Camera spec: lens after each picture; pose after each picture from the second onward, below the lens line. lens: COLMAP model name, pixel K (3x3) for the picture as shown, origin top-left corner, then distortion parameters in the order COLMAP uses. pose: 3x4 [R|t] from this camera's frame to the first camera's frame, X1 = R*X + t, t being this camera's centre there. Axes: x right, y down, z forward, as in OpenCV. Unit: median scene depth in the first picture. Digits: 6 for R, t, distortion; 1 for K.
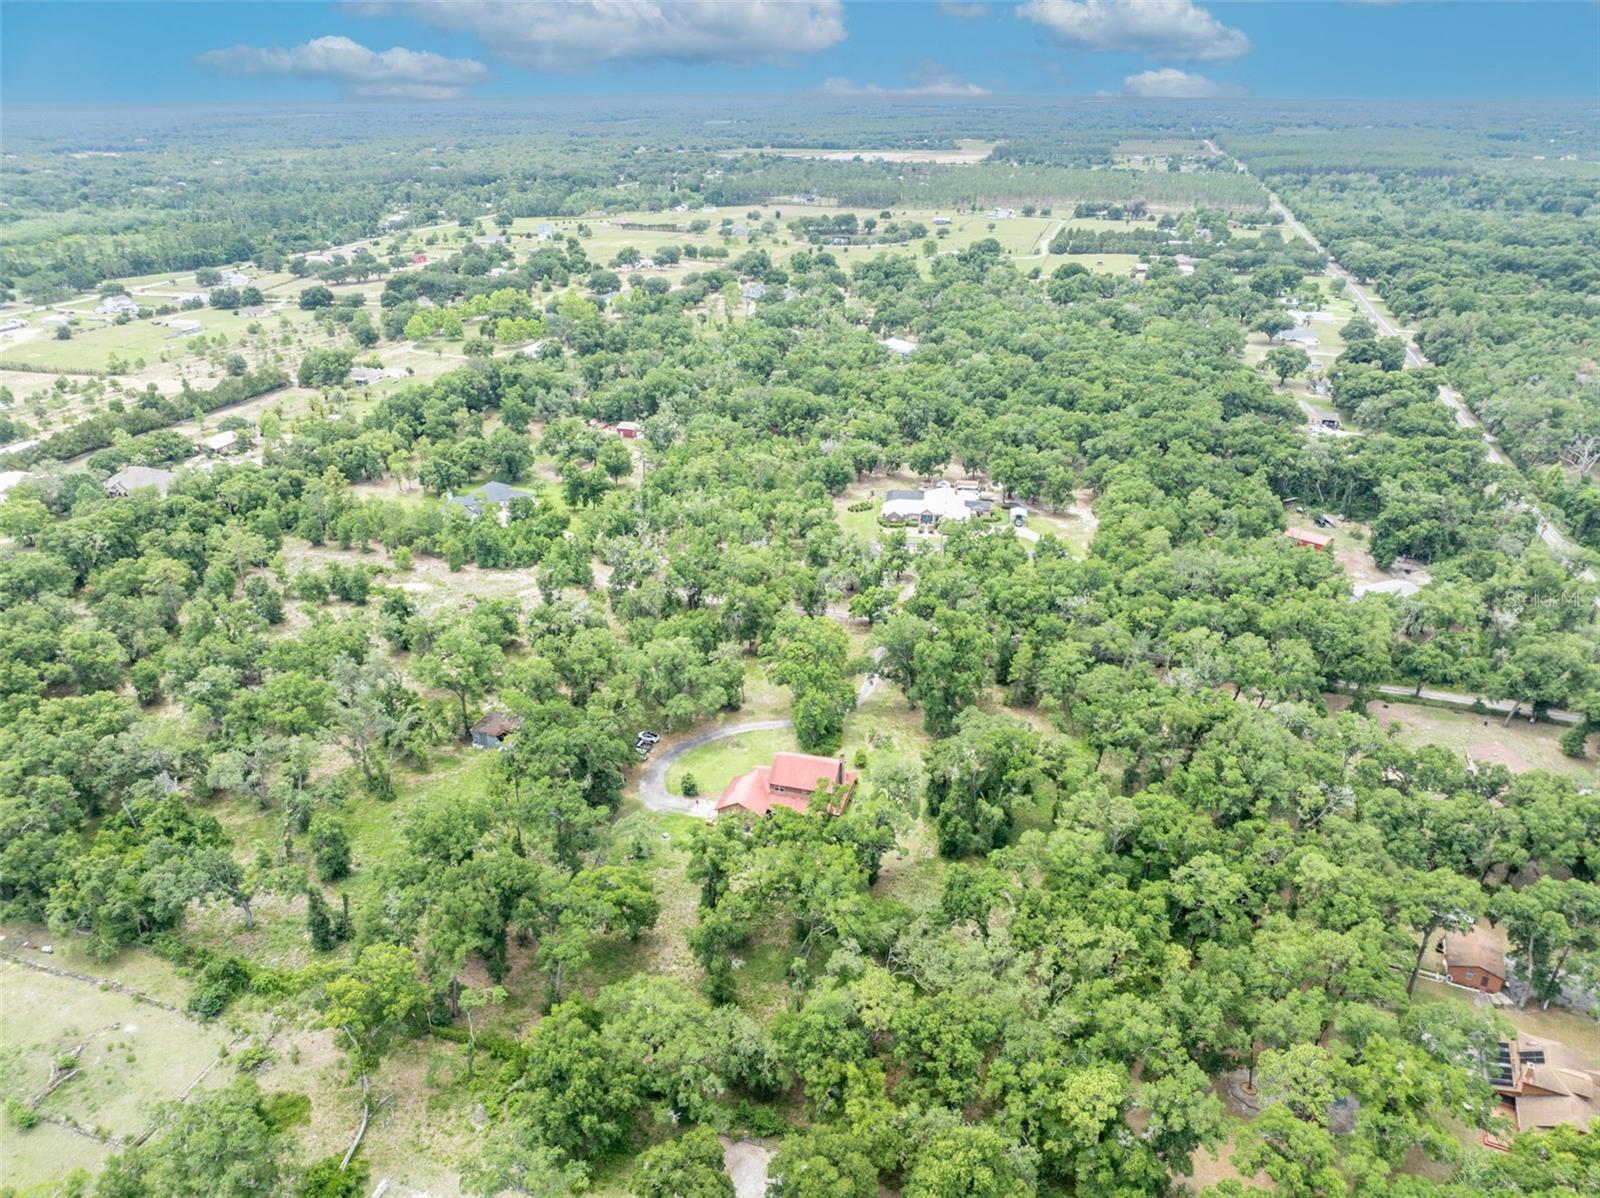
lens RADIAL K [[1123.0, 0, 800.0], [0, 1123.0, 599.0], [0, 0, 1]] dist [-0.041313, 0.002646]
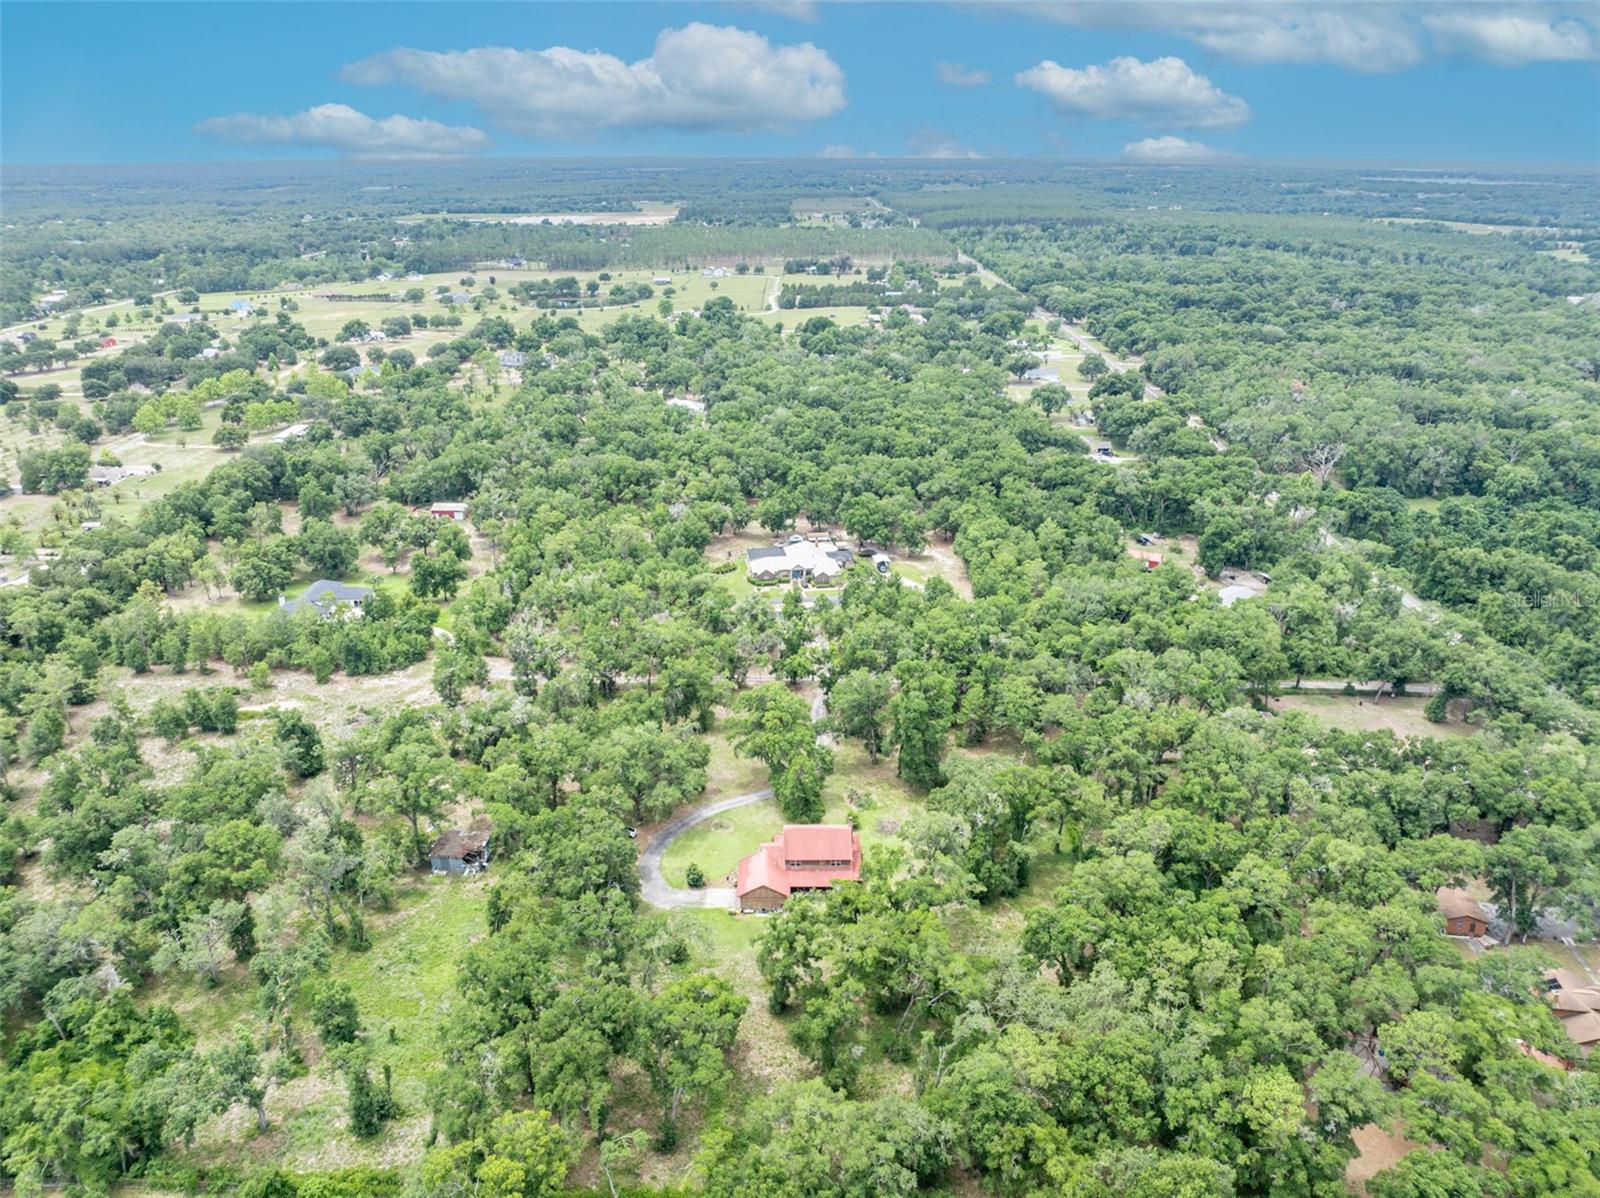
lens RADIAL K [[1123.0, 0, 800.0], [0, 1123.0, 599.0], [0, 0, 1]] dist [-0.041313, 0.002646]
pose [[0.958744, -0.103426, 0.264788, -0.116783], [0.116184, 0.992681, -0.032937, -0.012081], [-0.259443, 0.062342, 0.963744, 0.024609]]
